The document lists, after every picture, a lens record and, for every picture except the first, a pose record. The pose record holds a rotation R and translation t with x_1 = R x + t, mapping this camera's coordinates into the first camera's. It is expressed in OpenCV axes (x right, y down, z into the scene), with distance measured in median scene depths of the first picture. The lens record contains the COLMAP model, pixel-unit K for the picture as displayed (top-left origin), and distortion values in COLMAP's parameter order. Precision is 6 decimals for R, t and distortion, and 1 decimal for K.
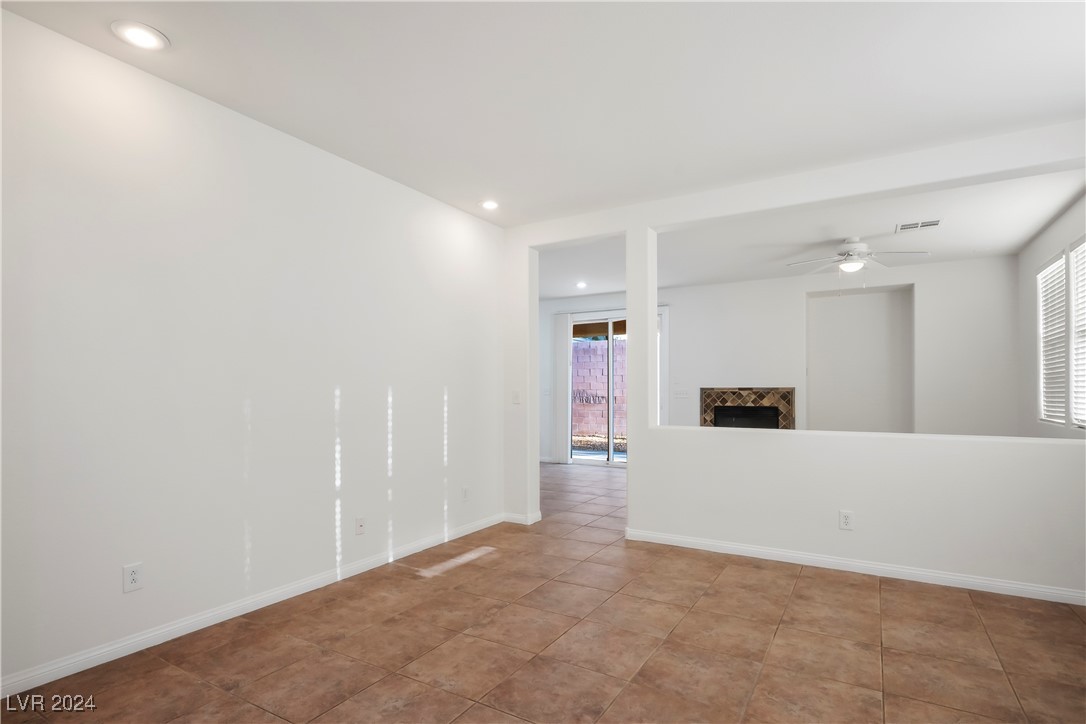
lens RADIAL K [[547.6, 0, 544.0], [0, 547.6, 391.8], [0, 0, 1]] dist [-0.001409, 0.000089]
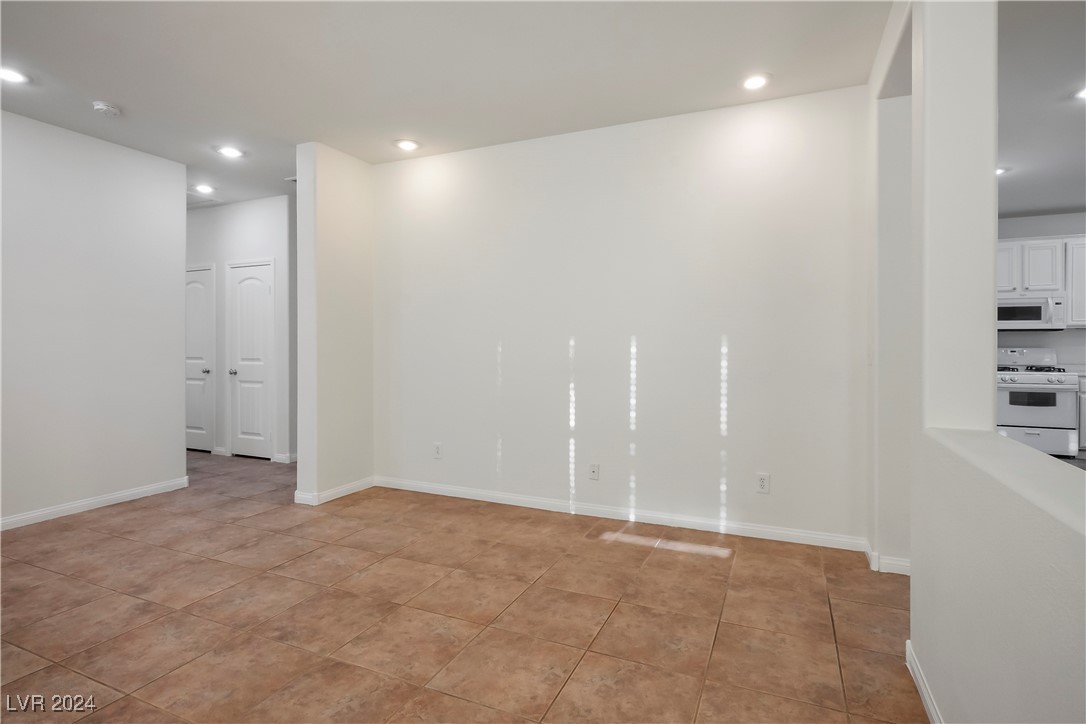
lens RADIAL K [[547.3, 0, 541.3], [0, 547.3, 293.6], [0, 0, 1]] dist [-0.001019, 0.000050]
pose [[0.120295, -0.087024, -0.988917, 0.671780], [-0.003350, 0.996109, -0.088064, -0.000168], [0.992732, 0.013906, 0.119536, 0.715130]]
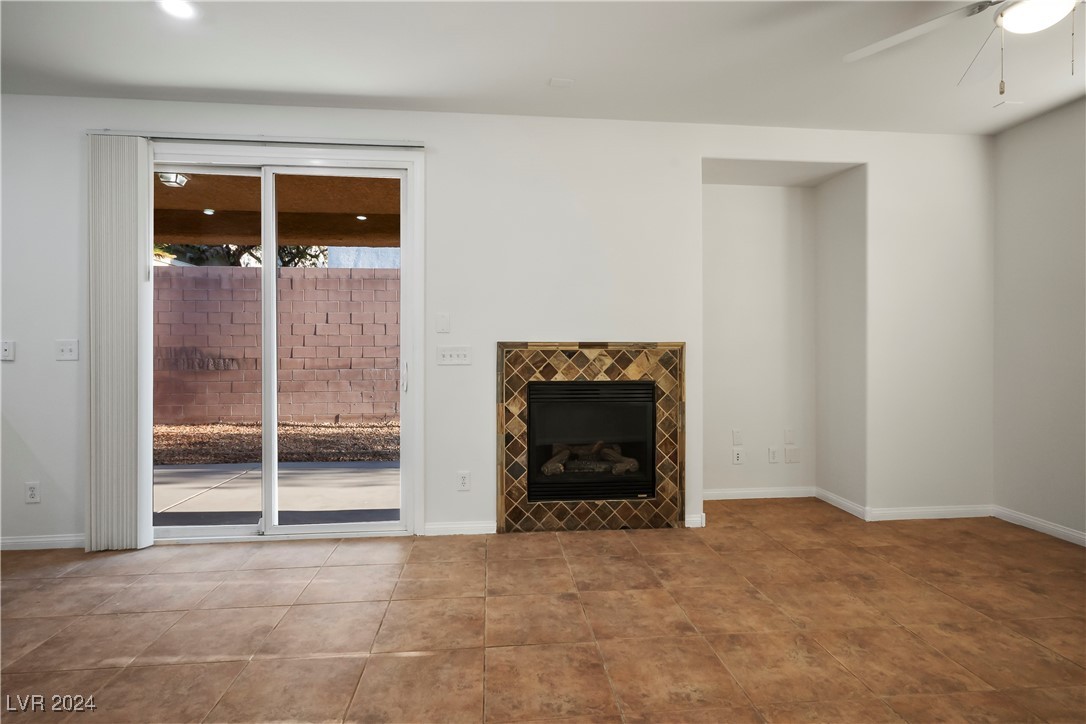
lens RADIAL K [[543.5, 0, 543.8], [0, 543.5, 352.3], [0, 0, 1]] dist [-0.002045, 0.000469]
pose [[0.802924, -0.000648, 0.596082, 0.108505], [-0.000782, 0.999997, 0.002141, 0.000305], [-0.596082, -0.002185, 0.802921, 1.309917]]
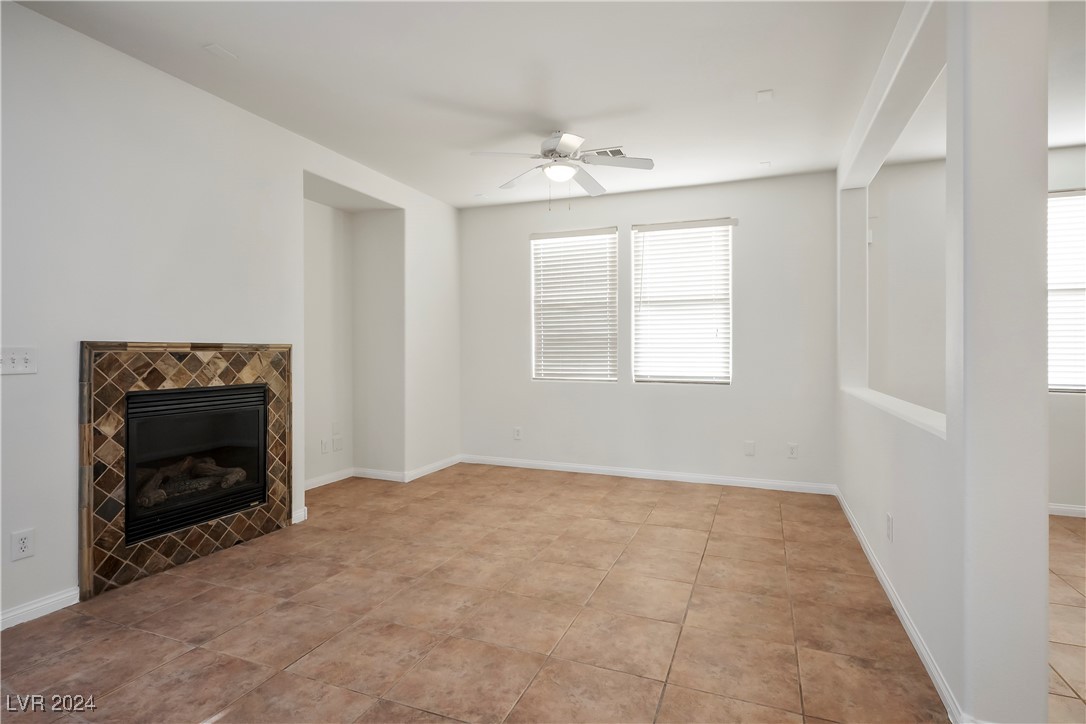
lens RADIAL K [[548.5, 0, 545.2], [0, 548.5, 351.7], [0, 0, 1]] dist [0.001133, 0.000685]
pose [[-0.160911, 0.001098, 0.986968, -0.179621], [0.001488, 0.999999, -0.000870, -0.000655], [-0.986968, 0.001329, -0.160913, 1.640276]]
